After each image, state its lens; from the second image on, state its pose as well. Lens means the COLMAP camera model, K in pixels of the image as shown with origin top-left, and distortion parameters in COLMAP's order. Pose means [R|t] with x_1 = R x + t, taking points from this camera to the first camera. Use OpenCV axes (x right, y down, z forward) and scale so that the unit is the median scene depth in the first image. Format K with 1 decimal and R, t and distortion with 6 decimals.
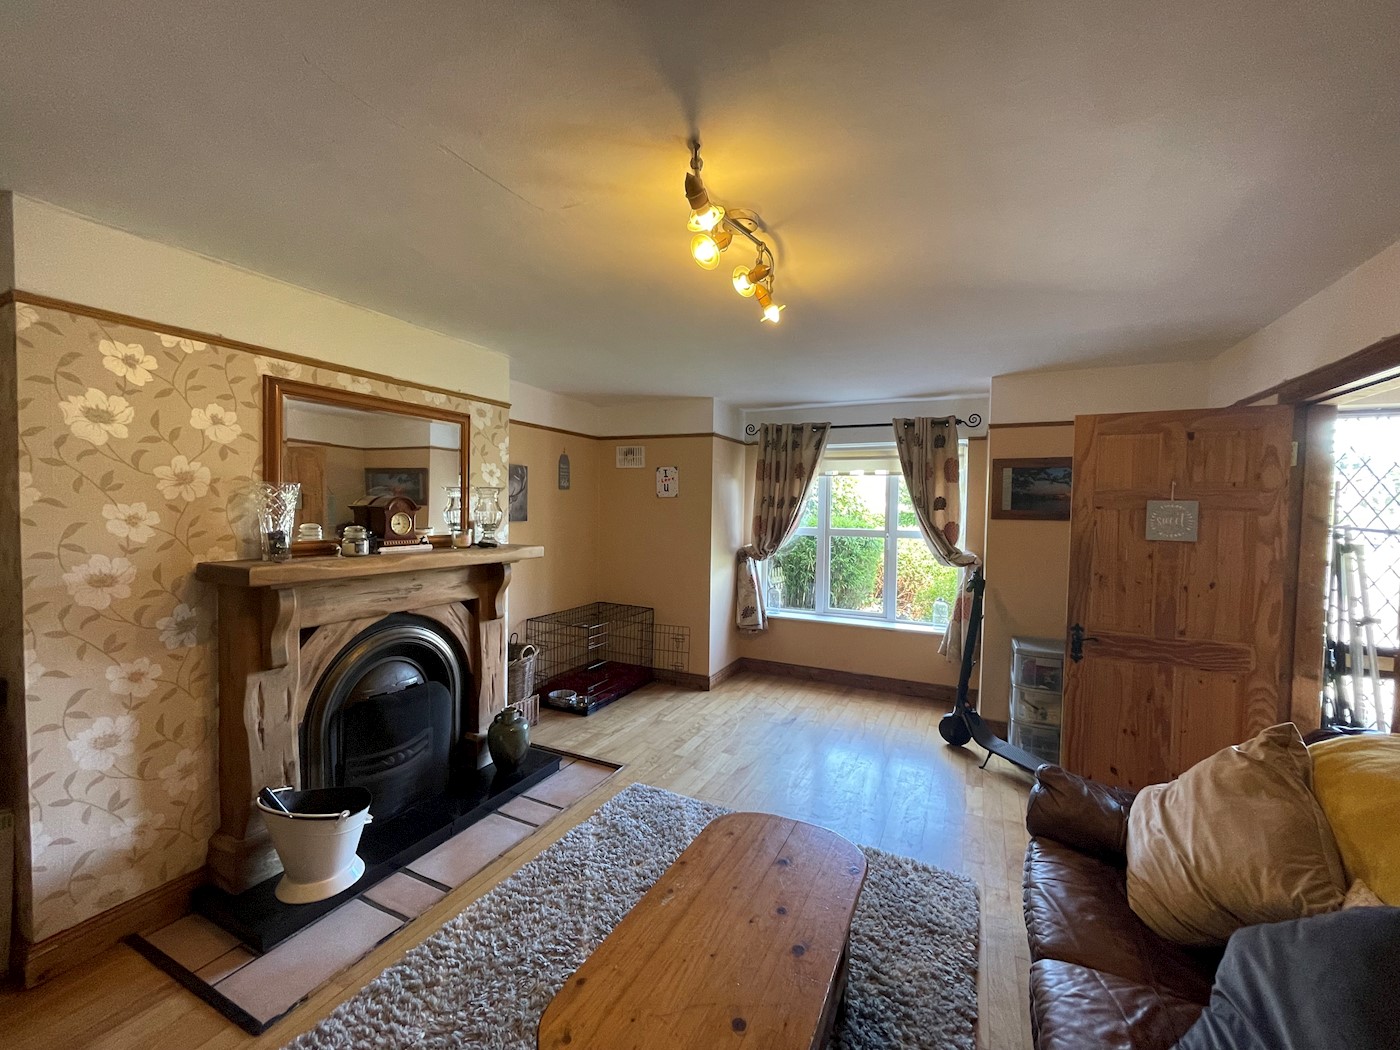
lens RADIAL K [[576.2, 0, 696.6], [0, 576.2, 526.2], [0, 0, 1]] dist [0.000164, 0.000906]
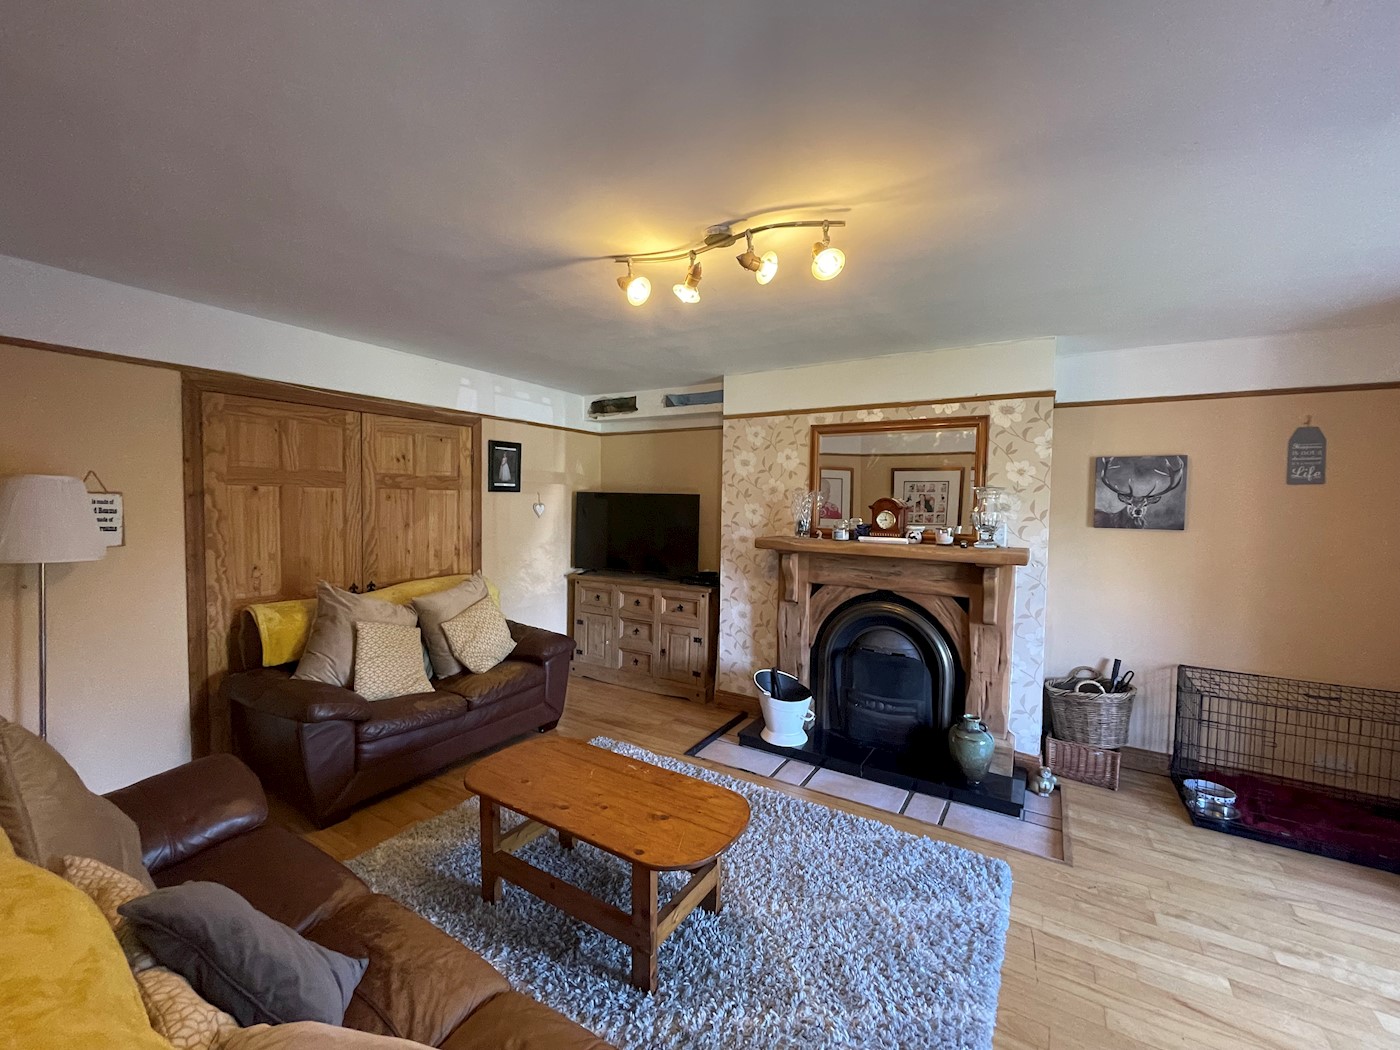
lens RADIAL K [[576.2, 0, 699.6], [0, 576.2, 525.0], [0, 0, 1]] dist [0.000164, 0.000906]
pose [[-0.098559, 0.022505, -0.994877, 0.875920], [-0.051388, 0.998295, 0.027673, -0.007786], [0.993804, 0.053852, -0.097234, 0.817484]]
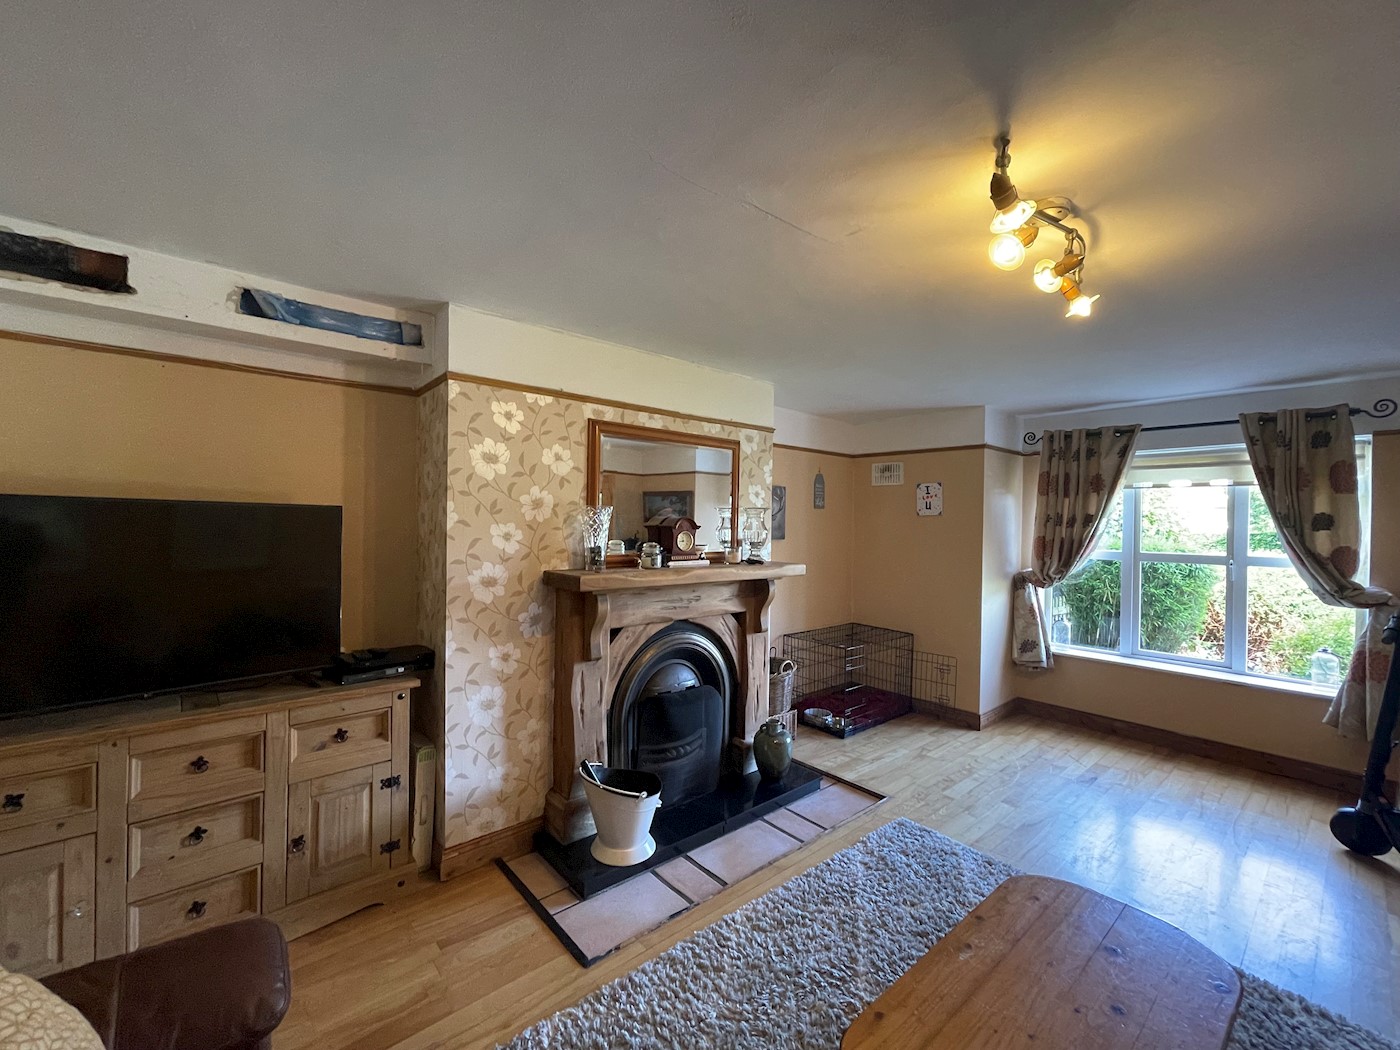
lens RADIAL K [[576.2, 0, 696.9], [0, 576.2, 526.7], [0, 0, 1]] dist [0.000164, 0.000906]
pose [[0.918042, 0.001579, -0.396480, -0.052260], [-0.013869, 0.999508, -0.028131, -0.001616], [0.396241, 0.031324, 0.917612, -0.022895]]
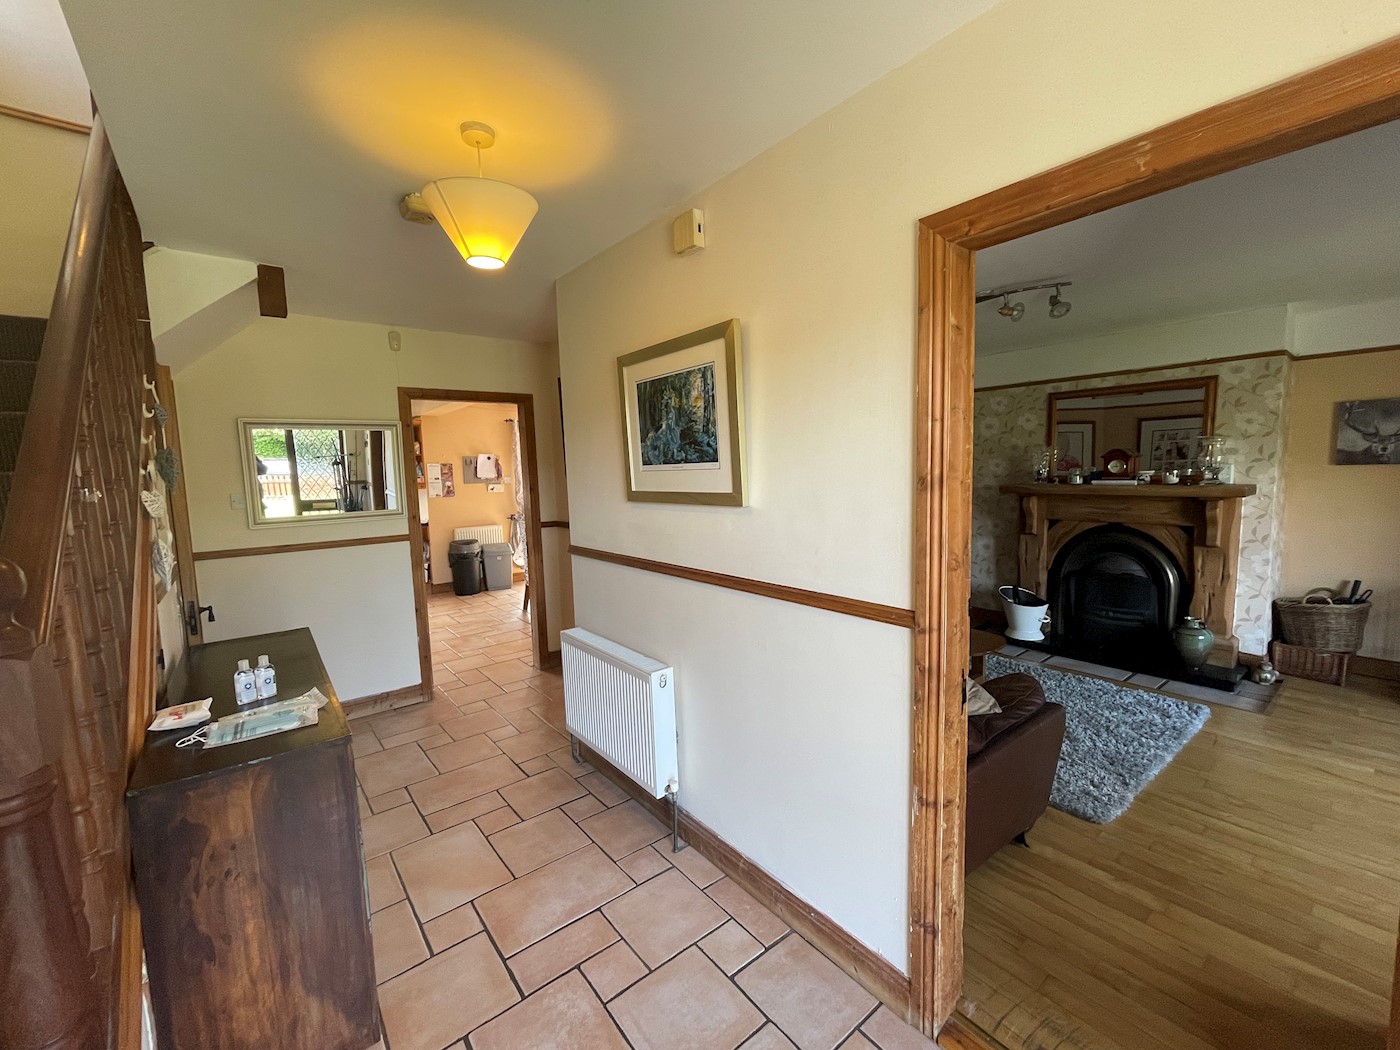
lens RADIAL K [[576.2, 0, 700.9], [0, 576.2, 525.7], [0, 0, 1]] dist [0.000164, 0.000906]
pose [[-0.434988, 0.086863, -0.896237, 1.582871], [-0.008451, 0.994898, 0.100527, 0.009195], [0.900397, 0.051302, -0.432034, 0.756988]]
